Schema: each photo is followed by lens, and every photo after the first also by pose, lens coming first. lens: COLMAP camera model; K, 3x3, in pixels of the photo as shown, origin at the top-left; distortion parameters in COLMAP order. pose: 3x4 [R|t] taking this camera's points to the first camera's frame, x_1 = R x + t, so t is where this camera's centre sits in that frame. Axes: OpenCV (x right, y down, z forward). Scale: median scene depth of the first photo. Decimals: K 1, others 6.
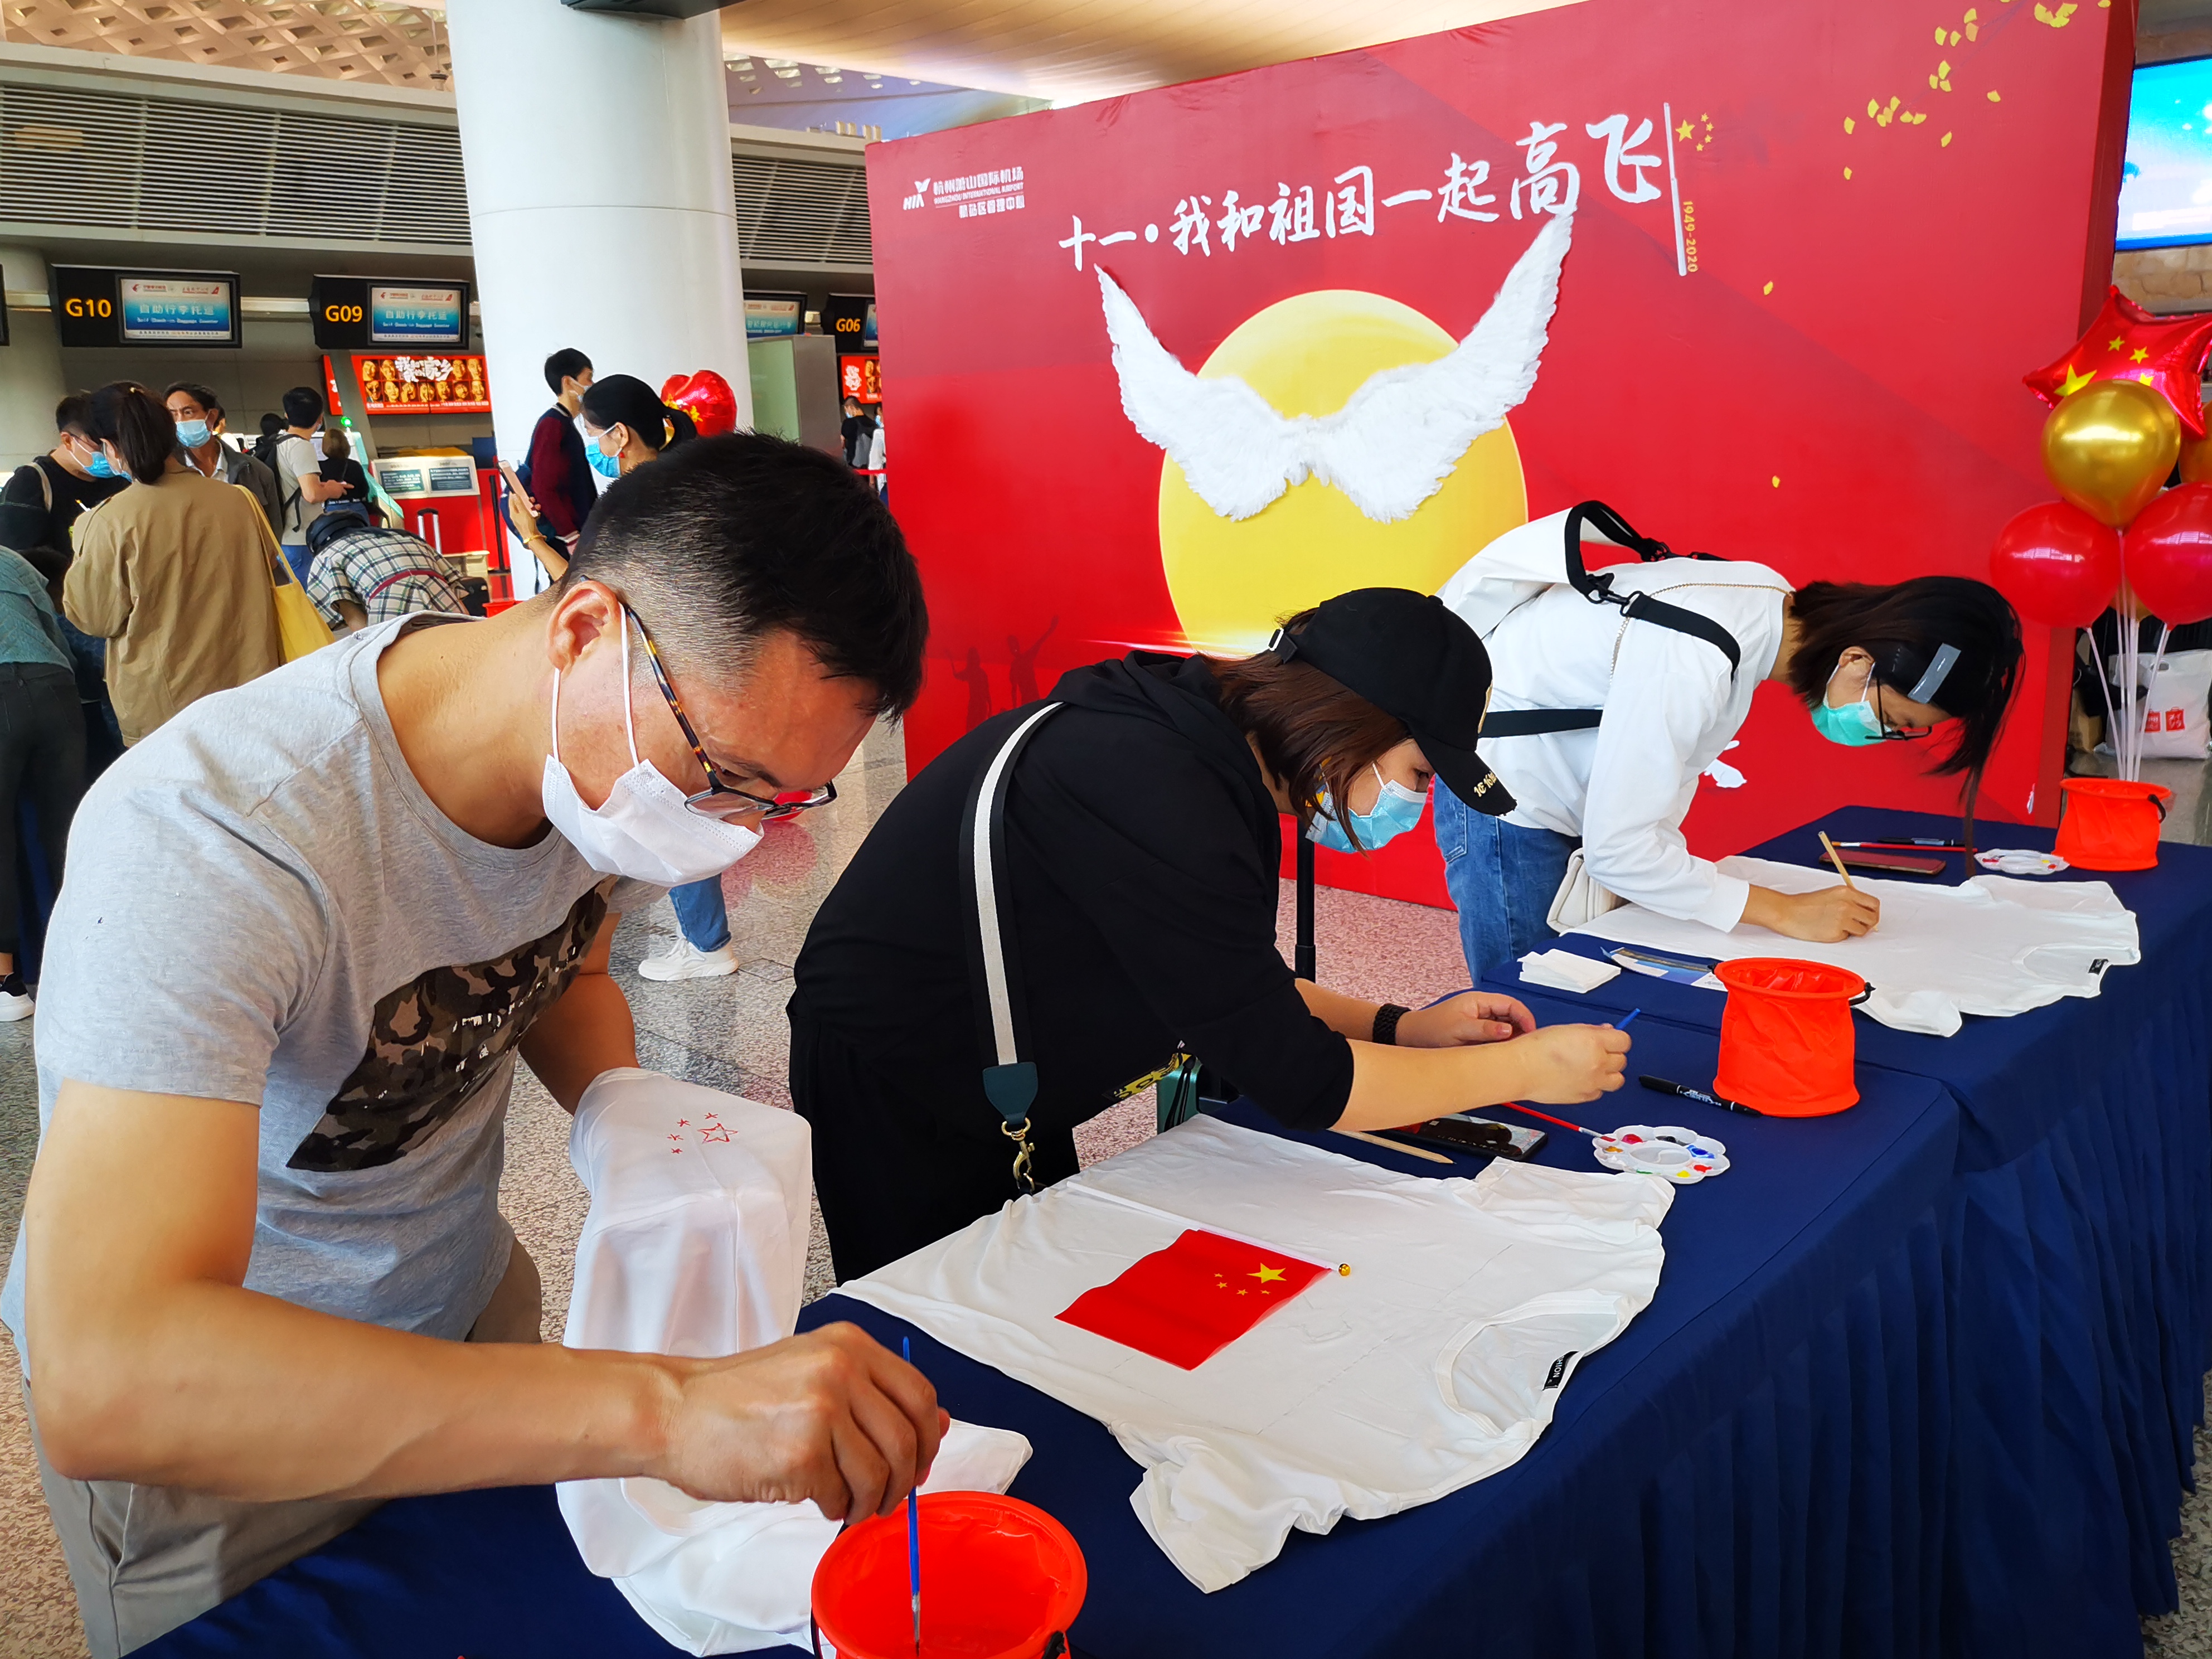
lens RADIAL K [[1751.9, 0, 1095.0], [0, 1751.9, 828.6], [0, 0, 1]] dist [0.055709, -0.047281]
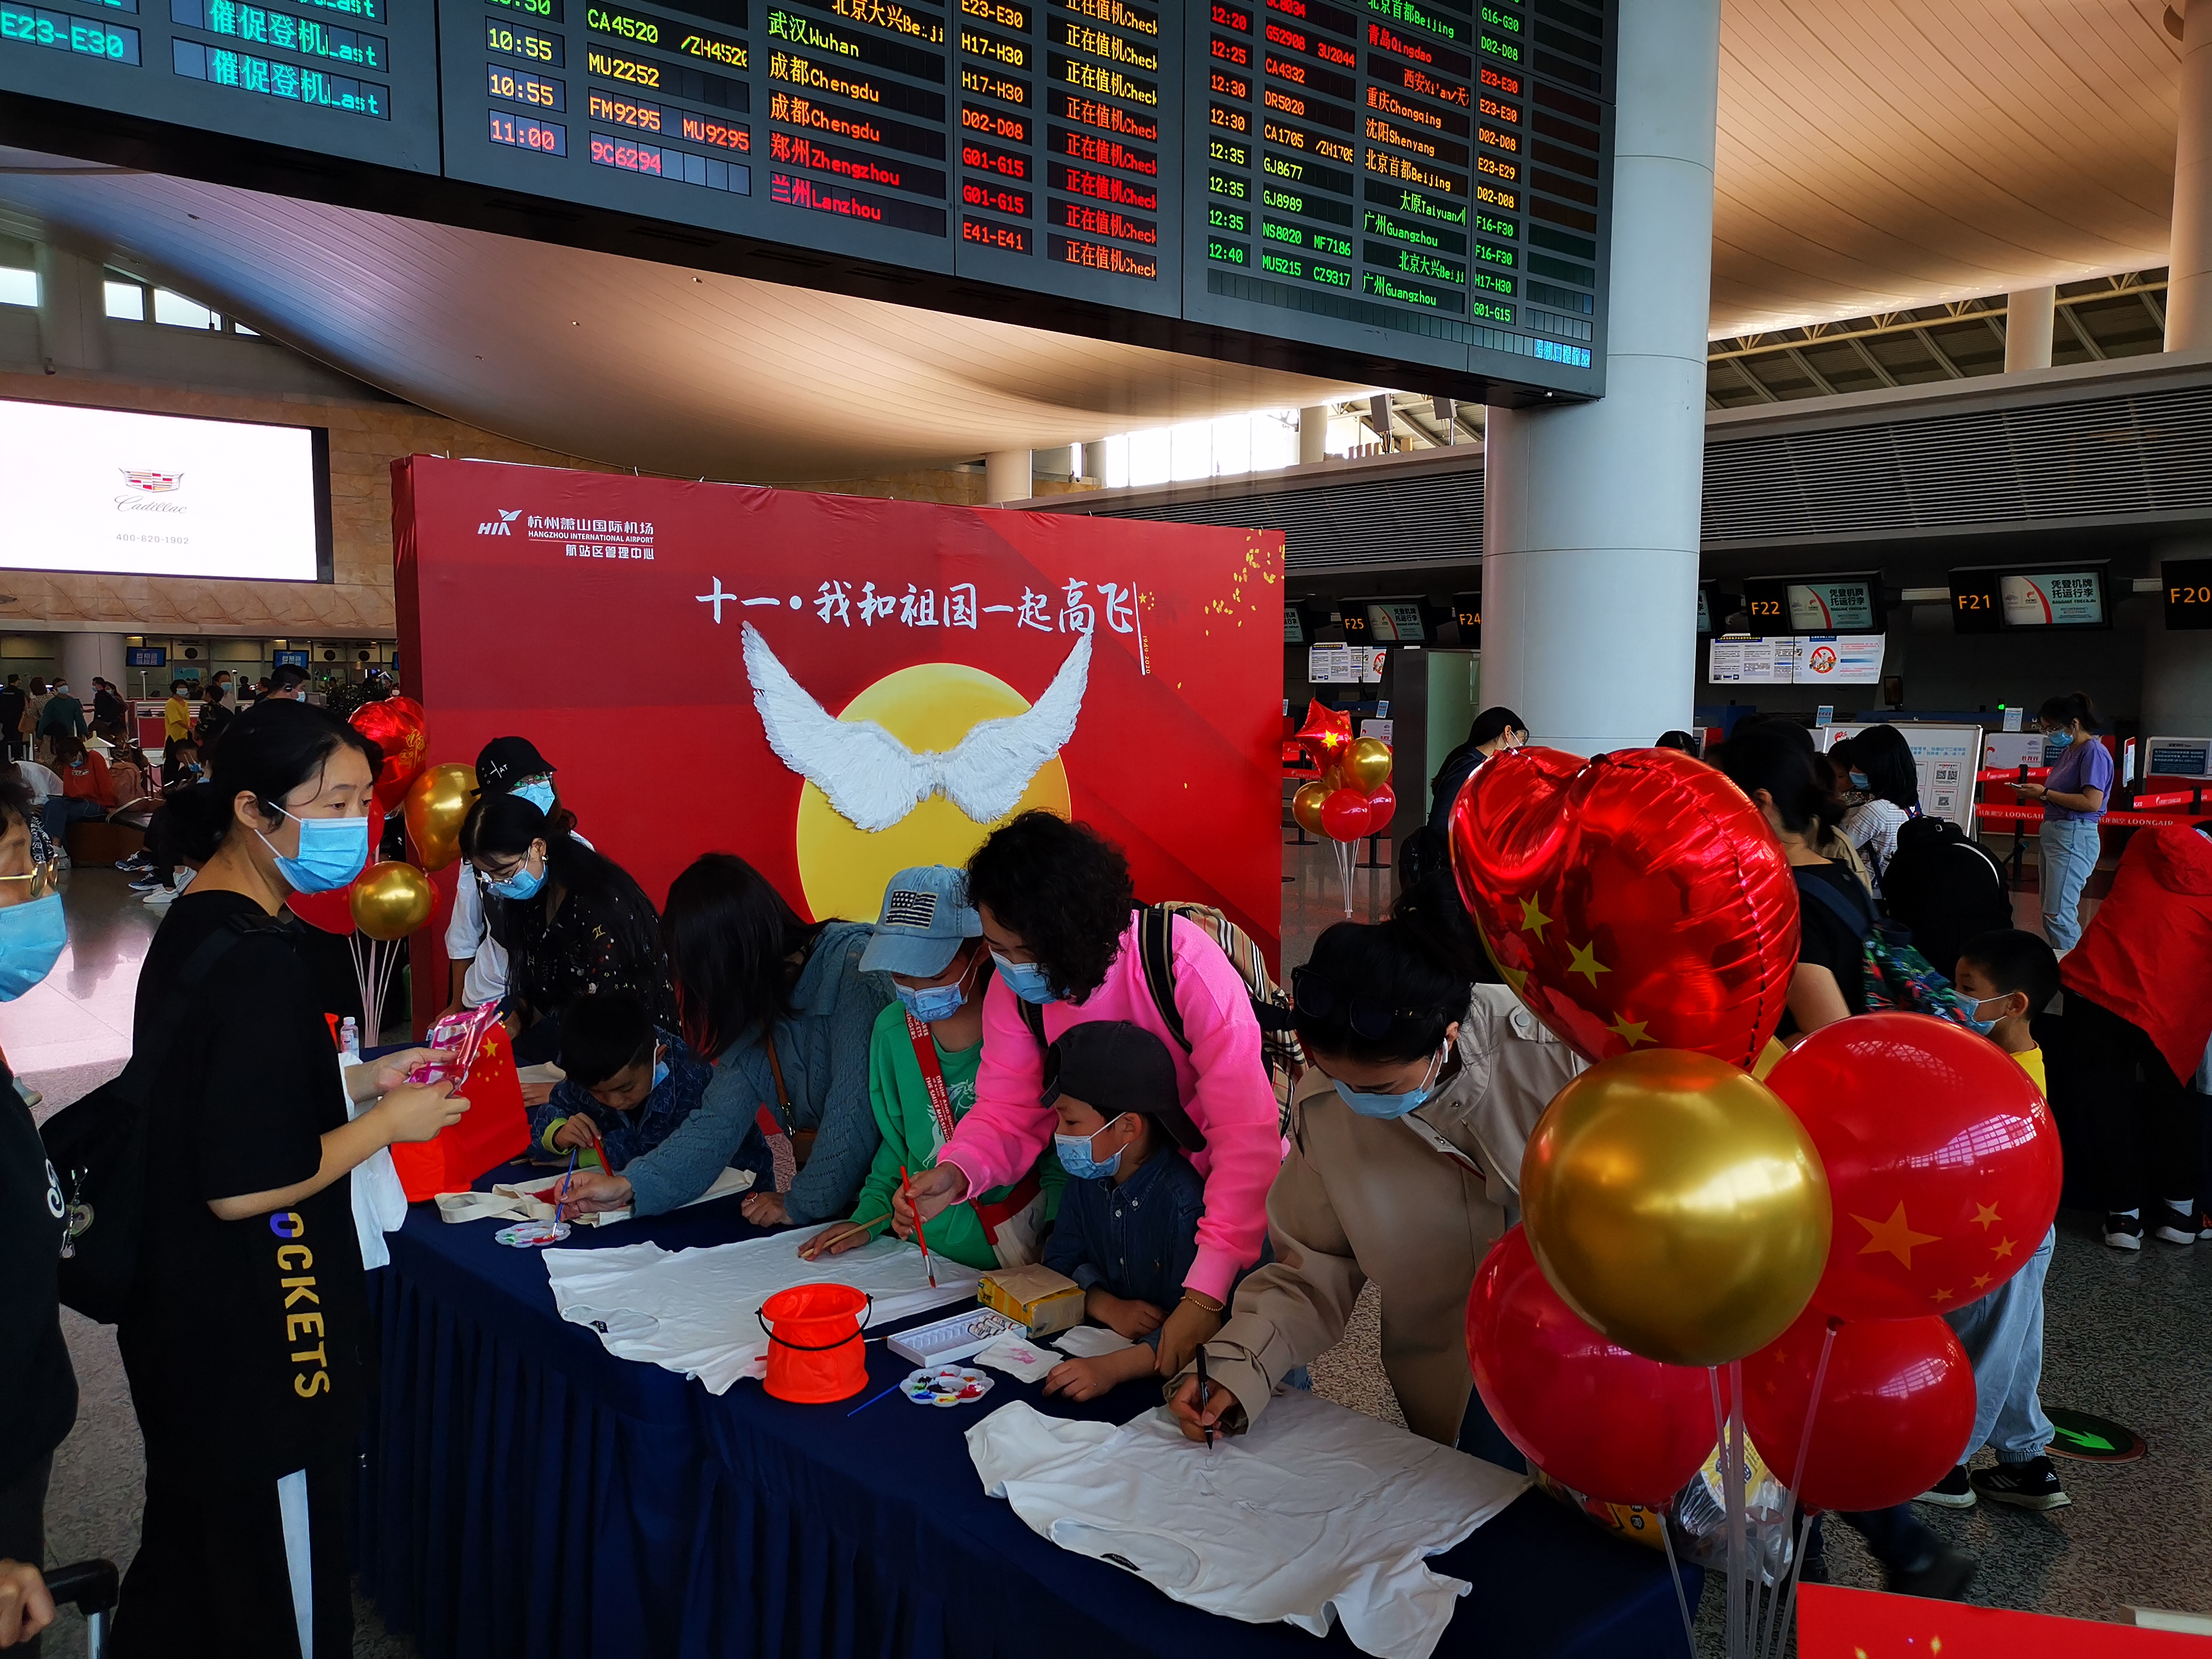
lens RADIAL K [[1751.9, 0, 1106.8], [0, 1751.9, 833.7], [0, 0, 1]] dist [0.055709, -0.047281]
pose [[0.092174, -0.054711, 0.994239, -1.290532], [0.222109, 0.974462, 0.033032, -0.198443], [-0.970655, 0.217784, 0.101972, 0.793194]]
